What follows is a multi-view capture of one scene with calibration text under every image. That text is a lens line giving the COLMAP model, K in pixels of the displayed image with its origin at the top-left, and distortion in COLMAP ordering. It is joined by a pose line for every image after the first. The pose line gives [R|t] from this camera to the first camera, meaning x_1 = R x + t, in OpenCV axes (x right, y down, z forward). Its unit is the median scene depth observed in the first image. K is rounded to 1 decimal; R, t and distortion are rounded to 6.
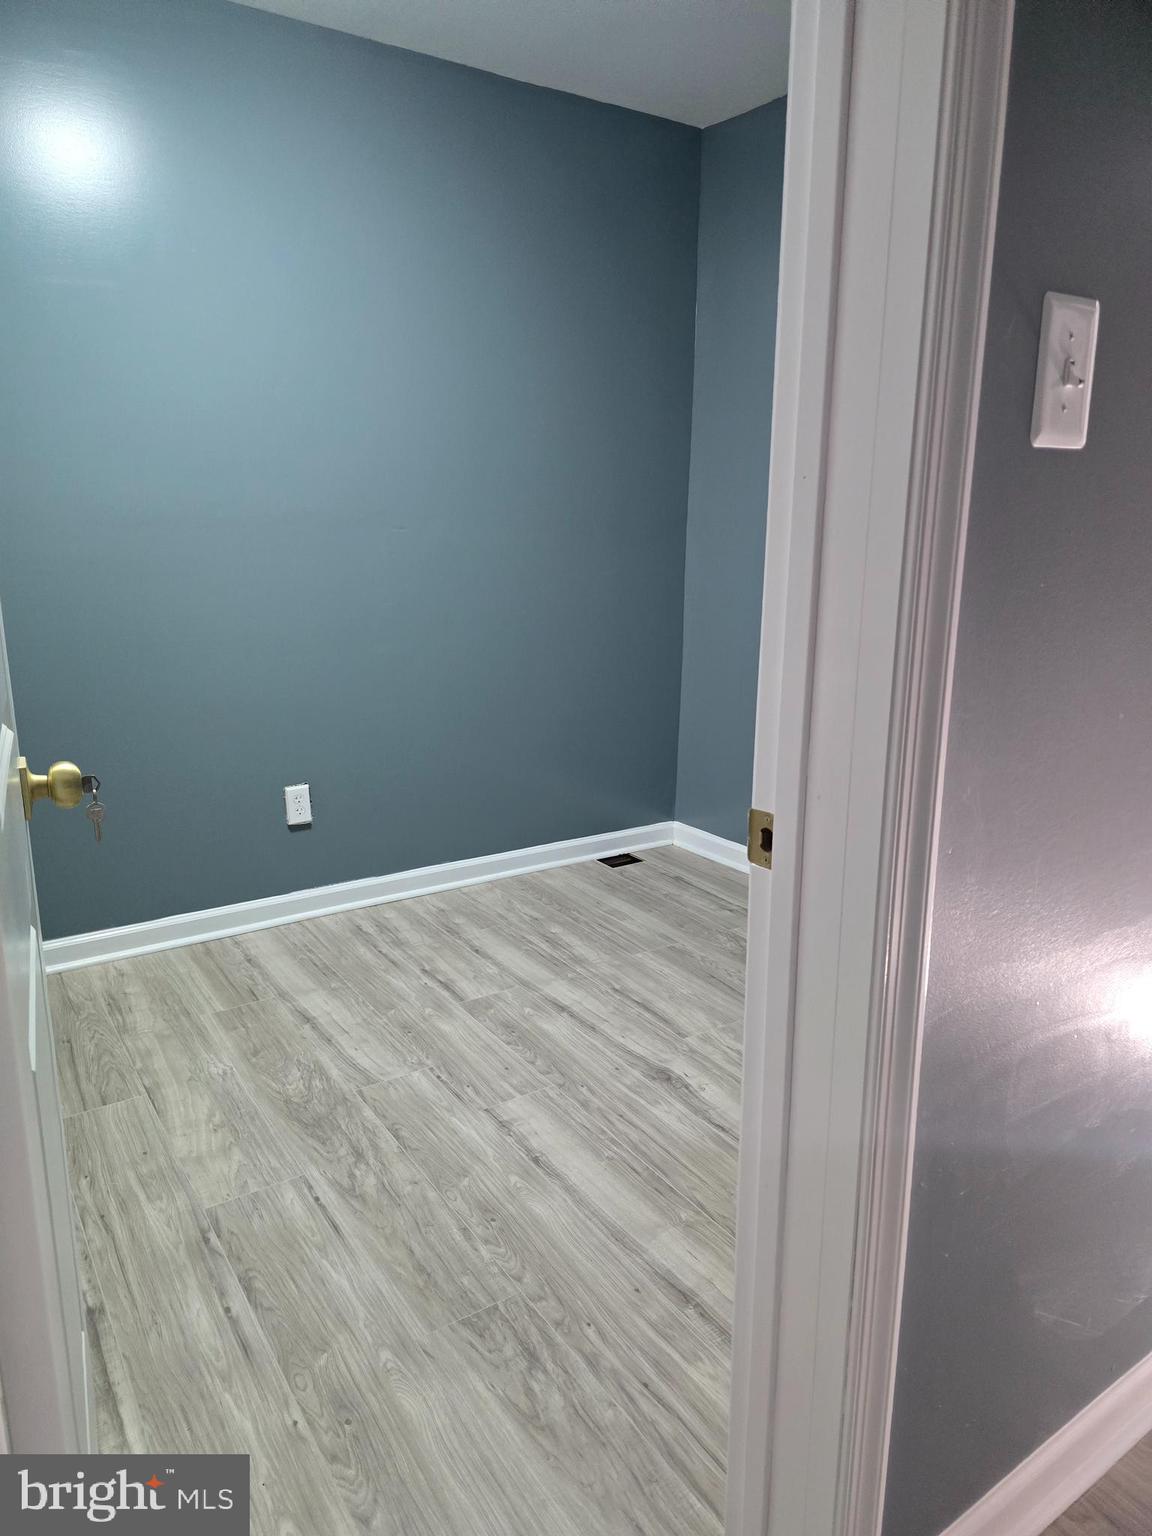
lens RADIAL K [[1043.9, 0, 567.7], [0, 1043.9, 766.3], [0, 0, 1]] dist [0.060348, -0.056548]
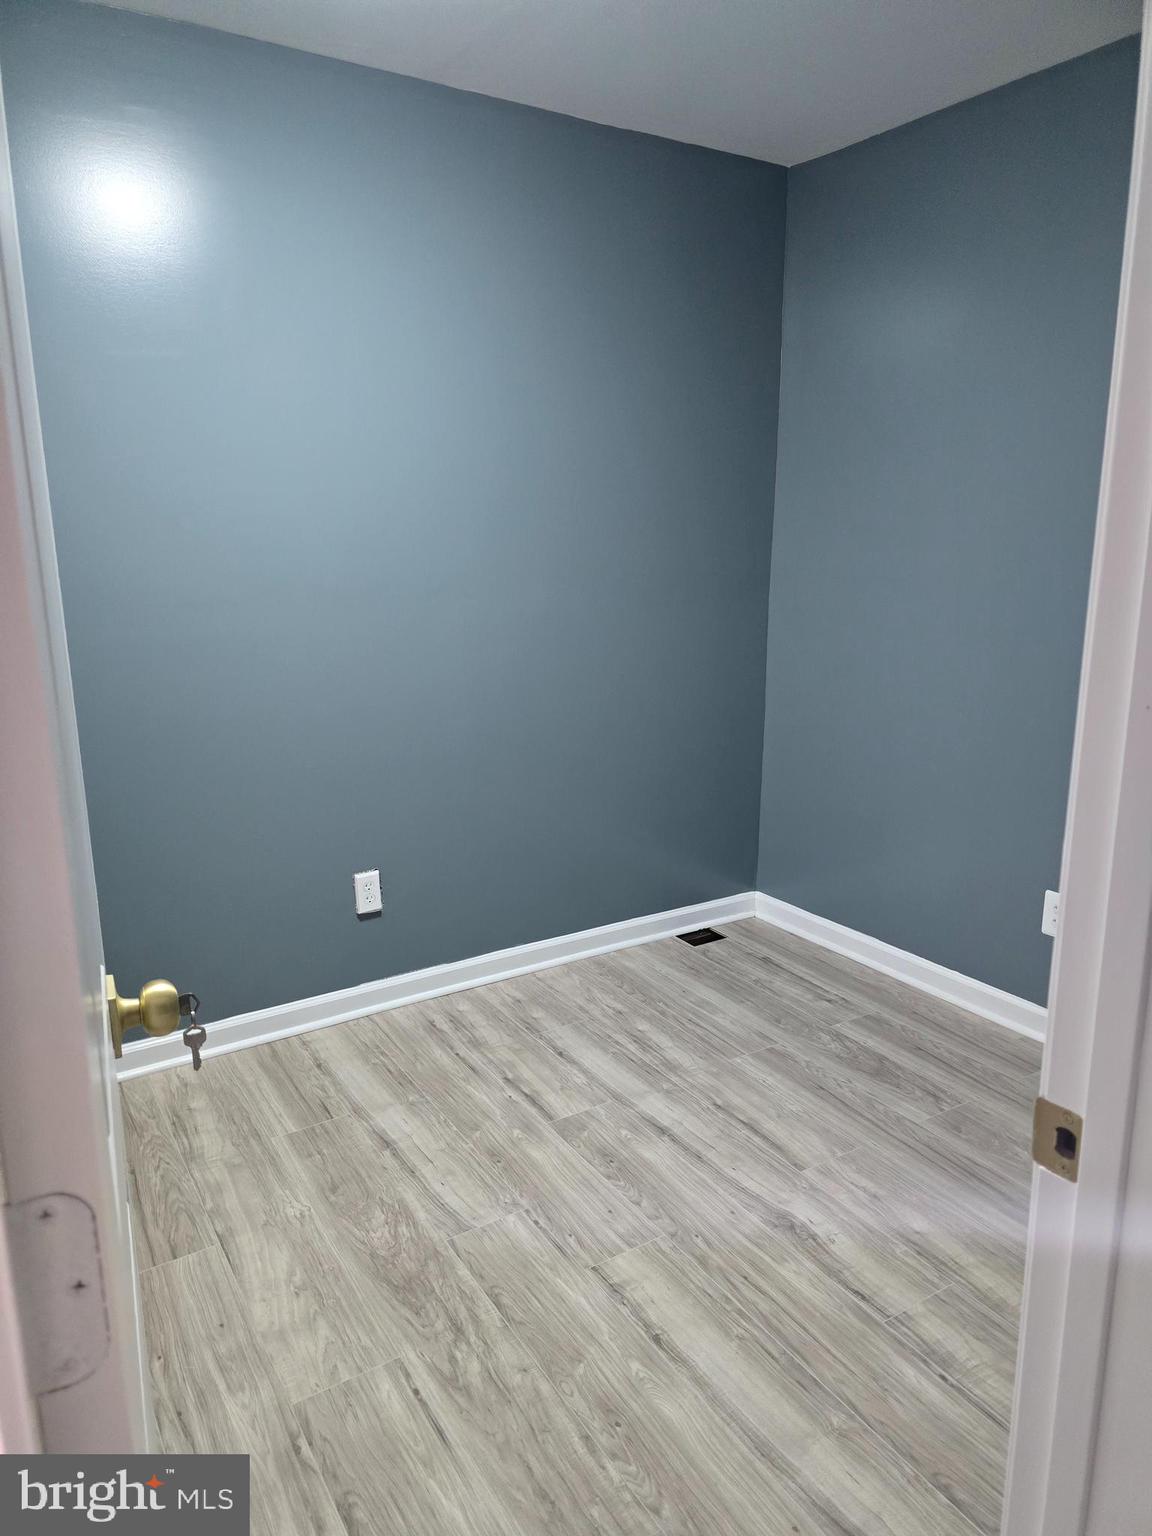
lens RADIAL K [[1043.9, 0, 570.4], [0, 1043.9, 766.3], [0, 0, 1]] dist [0.060348, -0.056548]
pose [[0.999591, -0.006864, -0.027766, -0.066779], [0.006533, 0.999906, -0.012019, -0.087974], [0.027845, 0.011833, 0.999542, 0.089306]]
